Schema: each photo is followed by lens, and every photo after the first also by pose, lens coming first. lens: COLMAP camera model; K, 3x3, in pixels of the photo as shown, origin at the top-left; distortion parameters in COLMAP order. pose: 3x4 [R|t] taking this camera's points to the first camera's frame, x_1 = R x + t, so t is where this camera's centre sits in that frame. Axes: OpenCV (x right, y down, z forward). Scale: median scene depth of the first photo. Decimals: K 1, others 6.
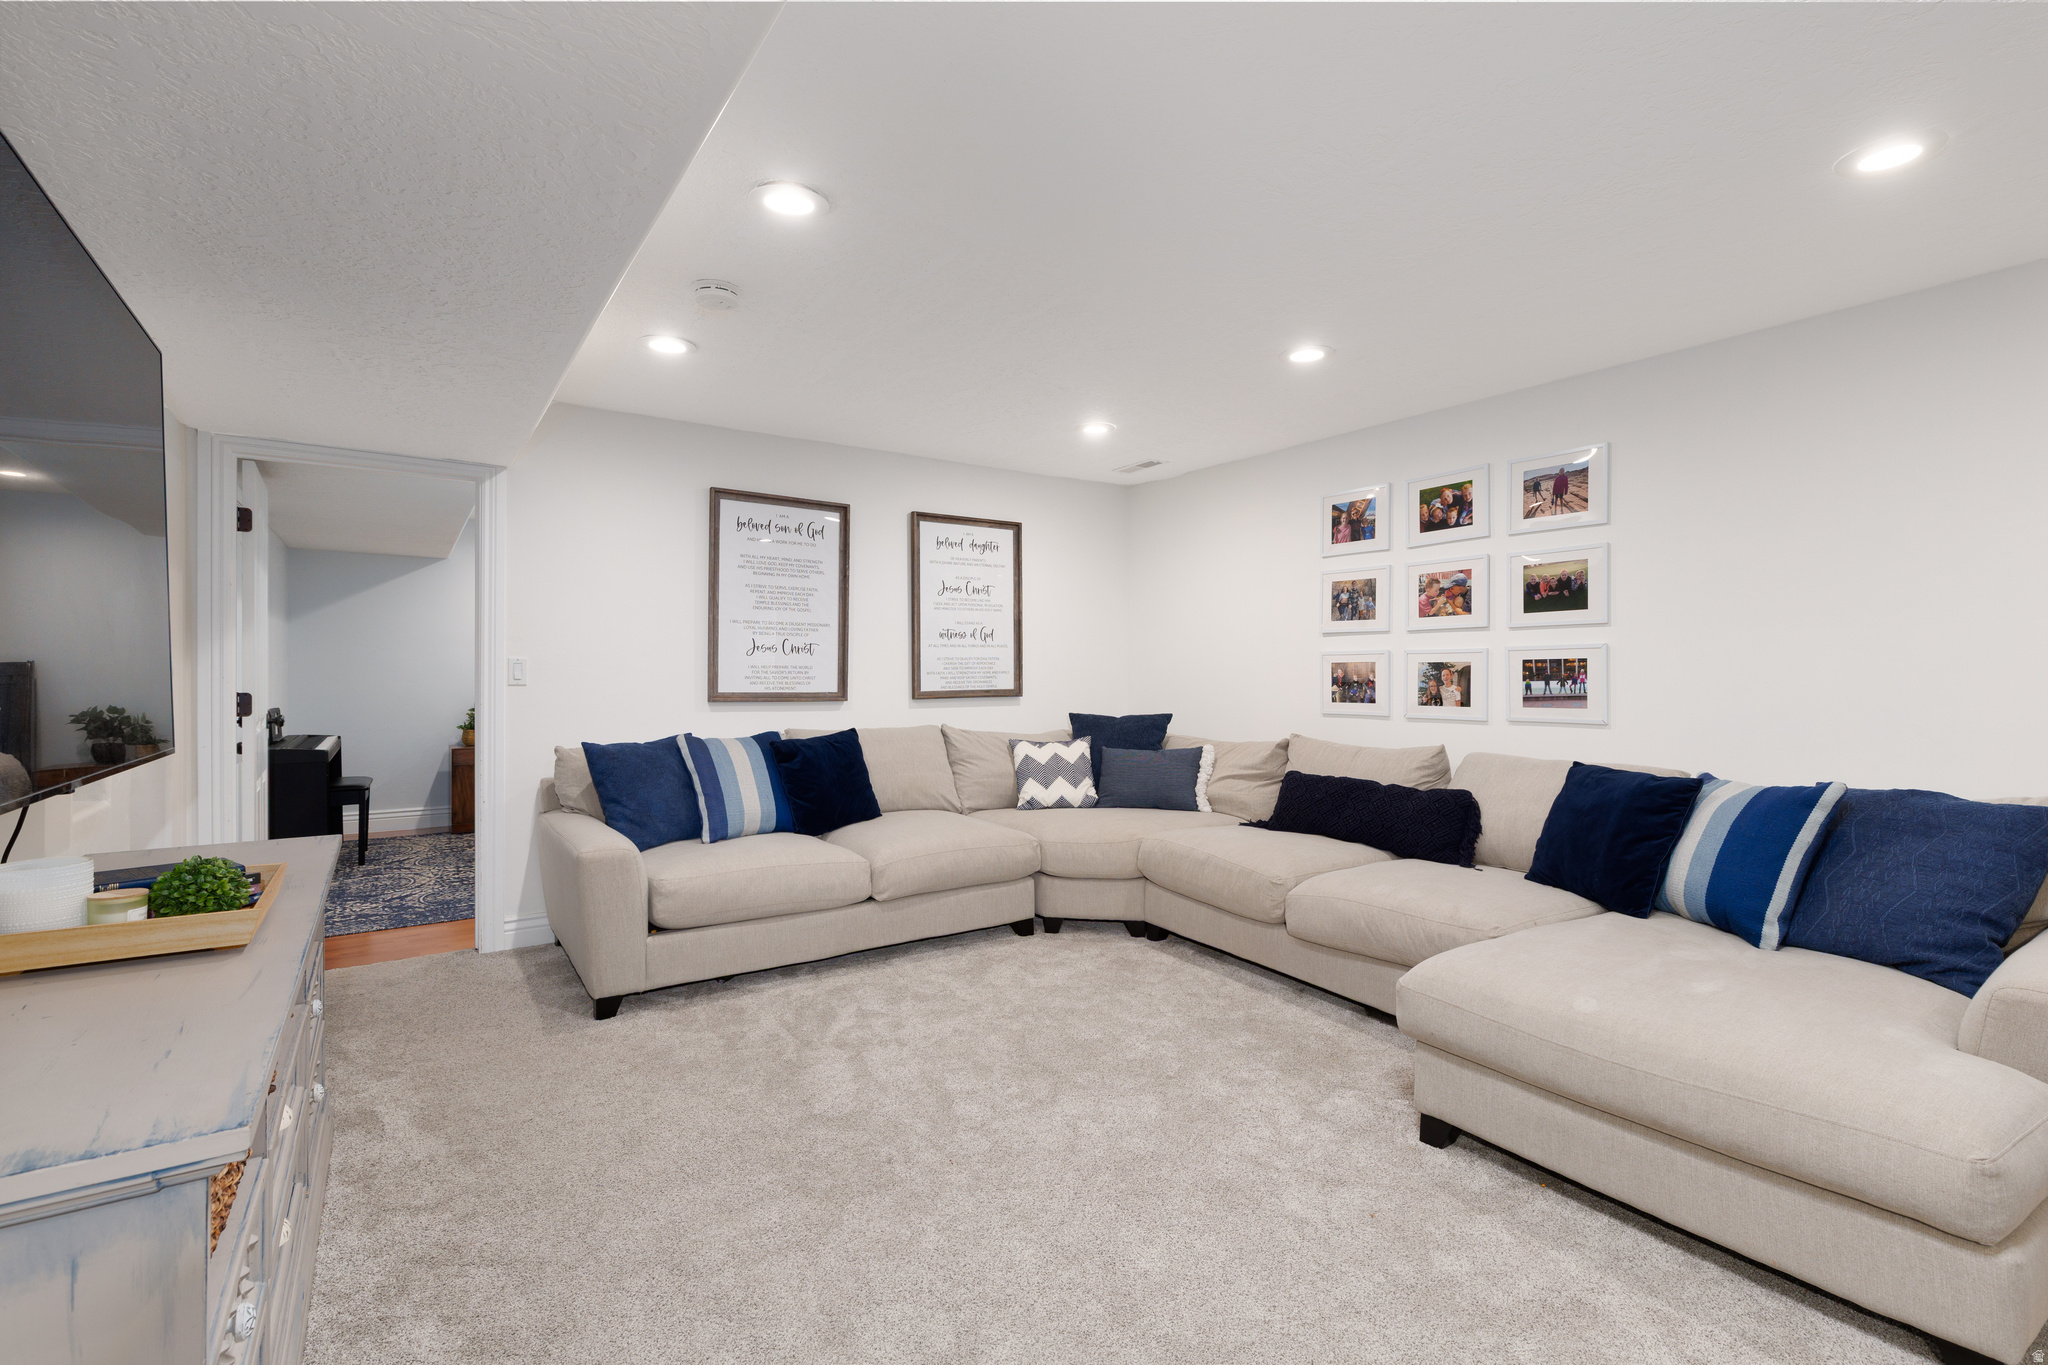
lens RADIAL K [[936.9, 0, 1033.1], [0, 936.9, 669.2], [0, 0, 1]] dist [0.008428, -0.002595]
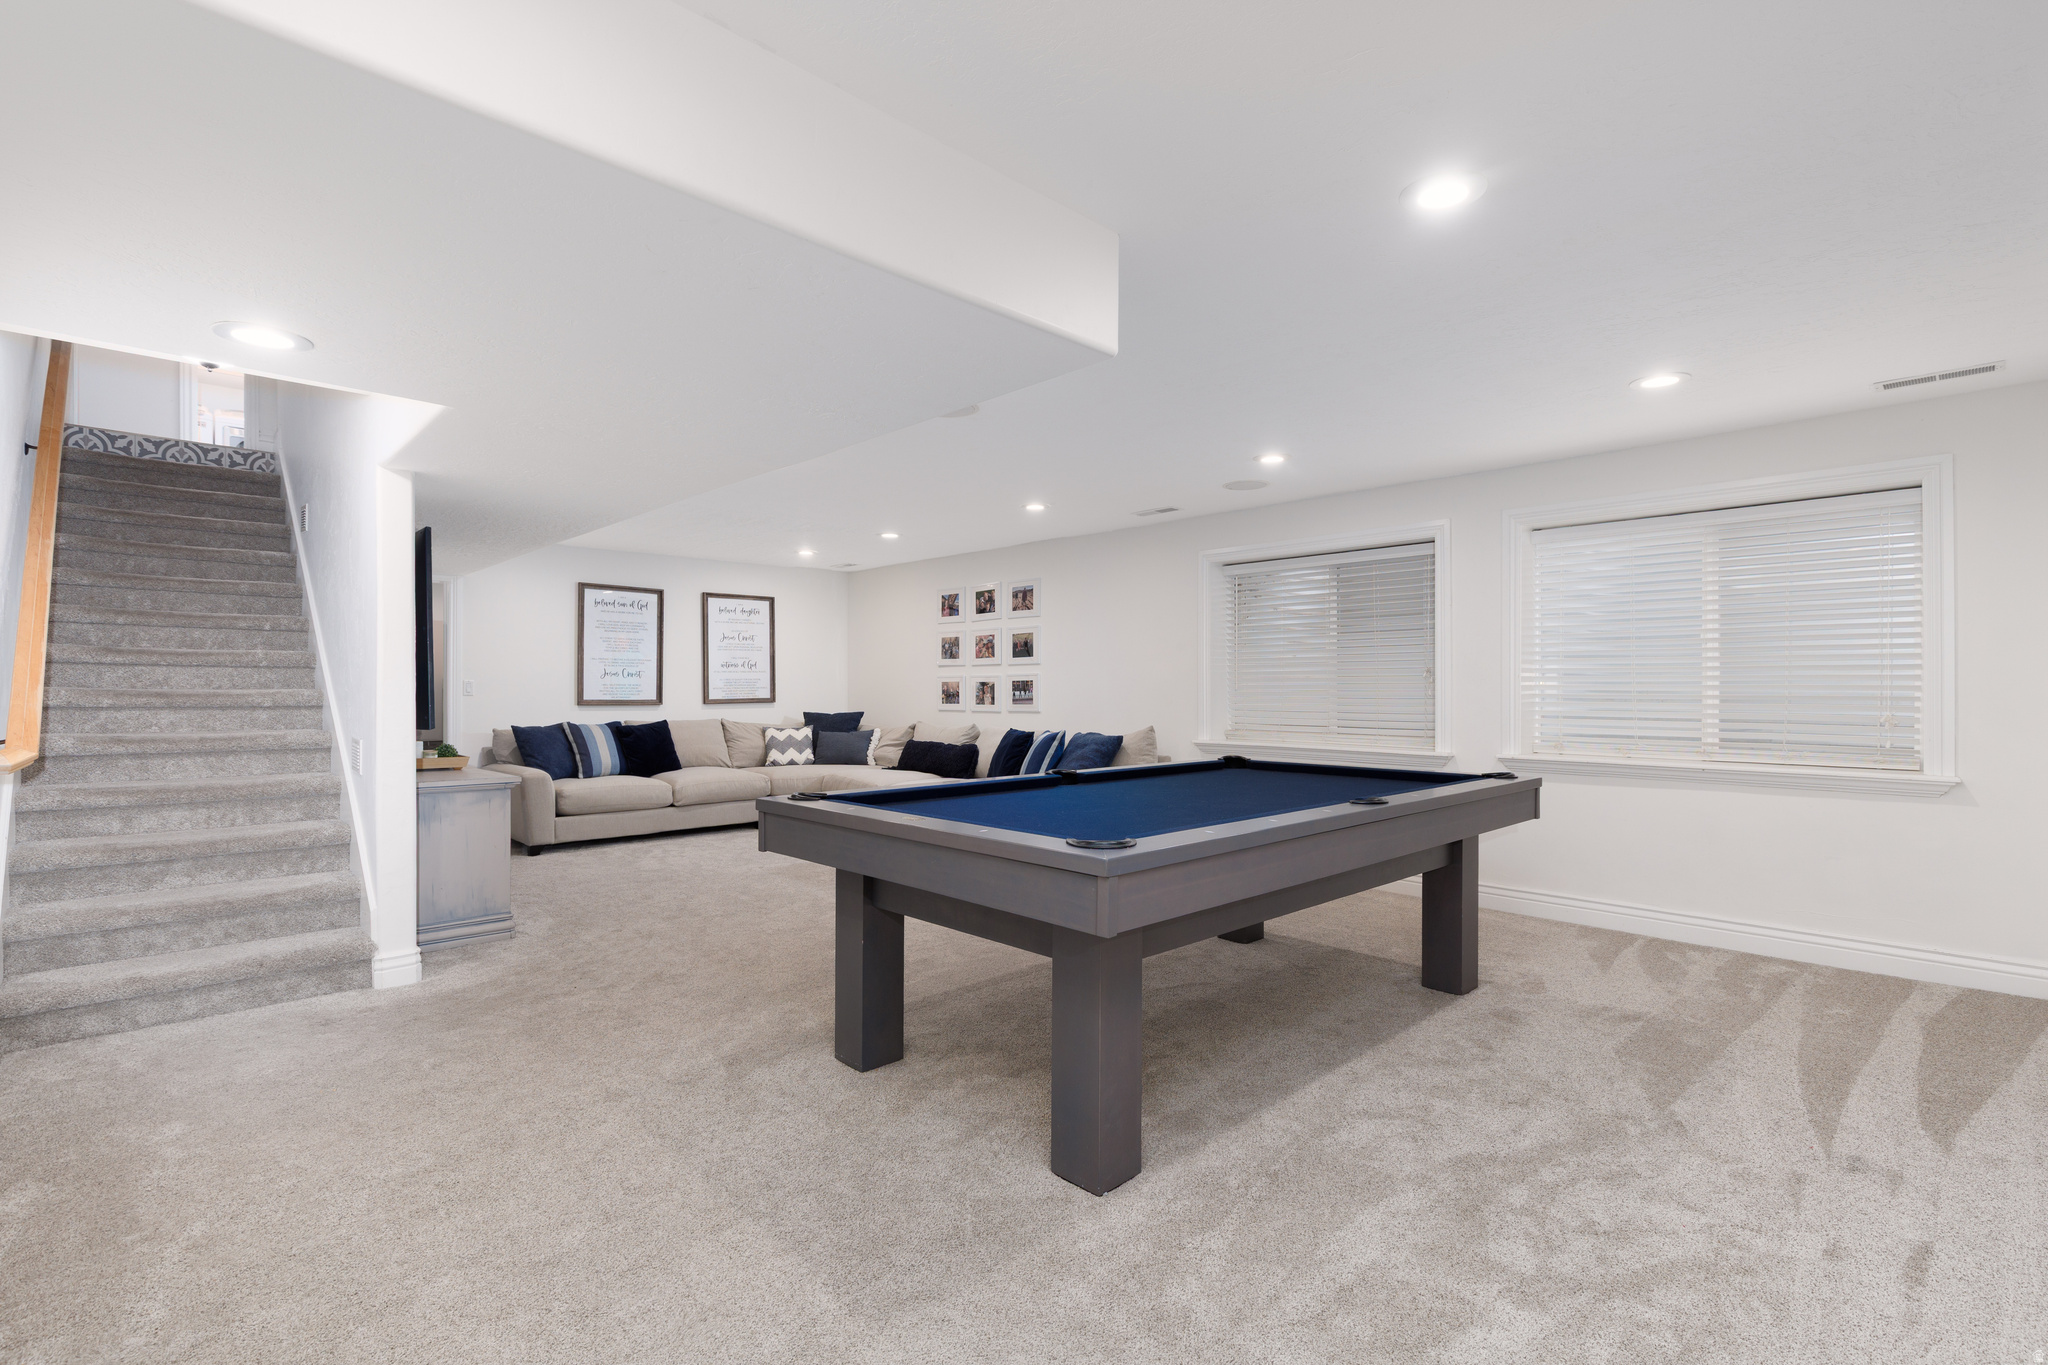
lens RADIAL K [[936.9, 0, 1033.4], [0, 936.9, 686.8], [0, 0, 1]] dist [0.008428, -0.002595]
pose [[0.986662, -0.002642, 0.162761, 0.198336], [0.002086, 0.999991, 0.003583, -0.003553], [-0.162769, -0.003196, 0.986659, -0.829318]]
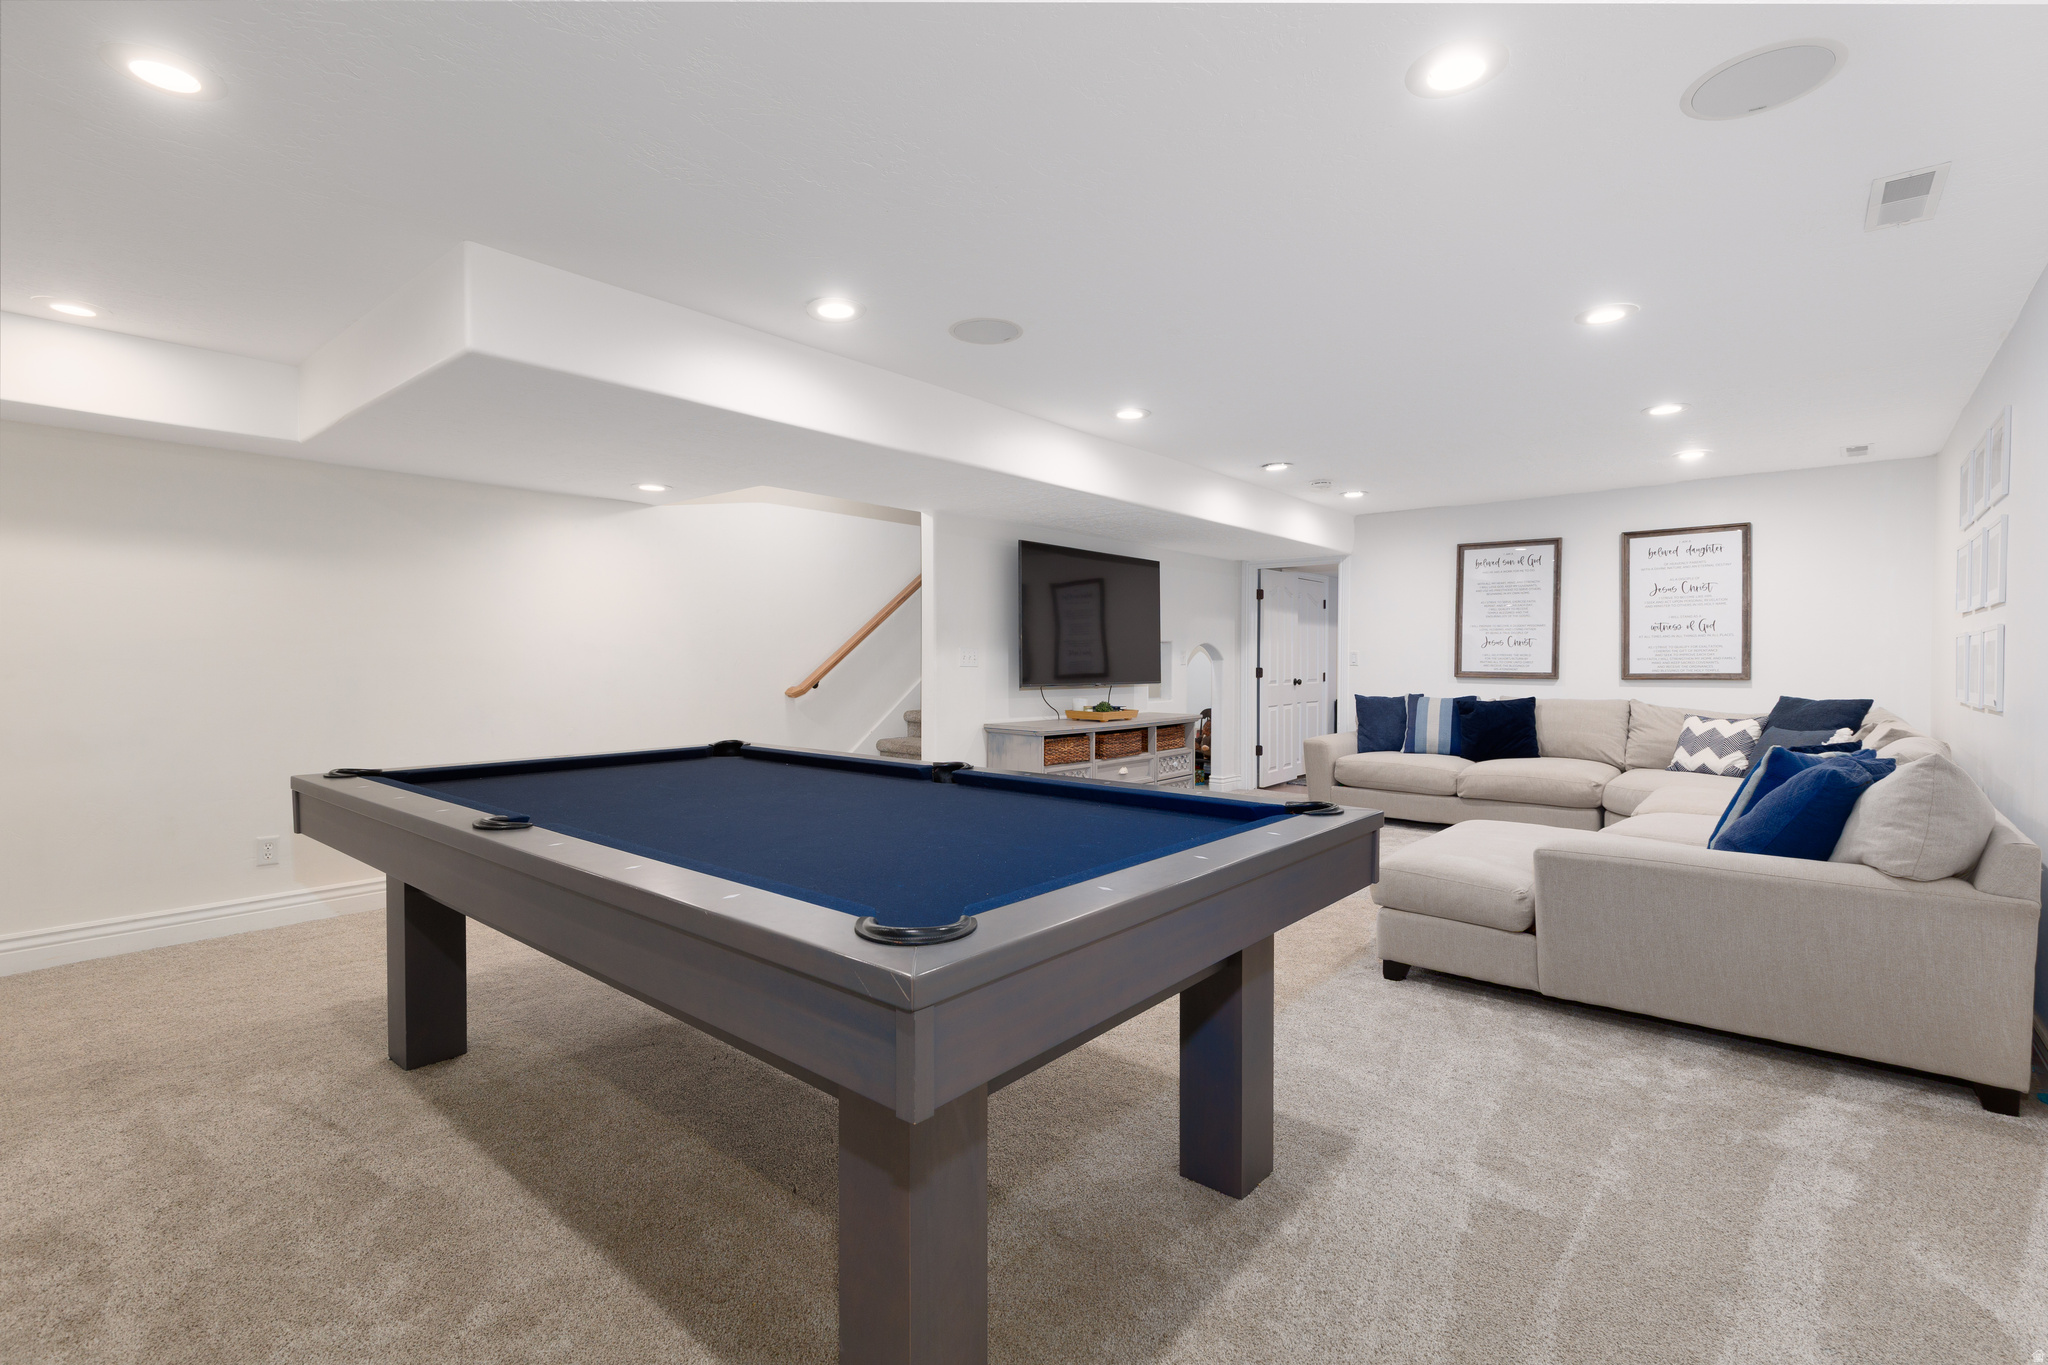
lens RADIAL K [[936.9, 0, 1029.3], [0, 936.9, 670.5], [0, 0, 1]] dist [0.008428, -0.002595]
pose [[0.250053, 0.007902, -0.968200, 0.997223], [0.001636, 0.999962, 0.008584, 0.008220], [0.968231, -0.003730, 0.250031, -0.114462]]
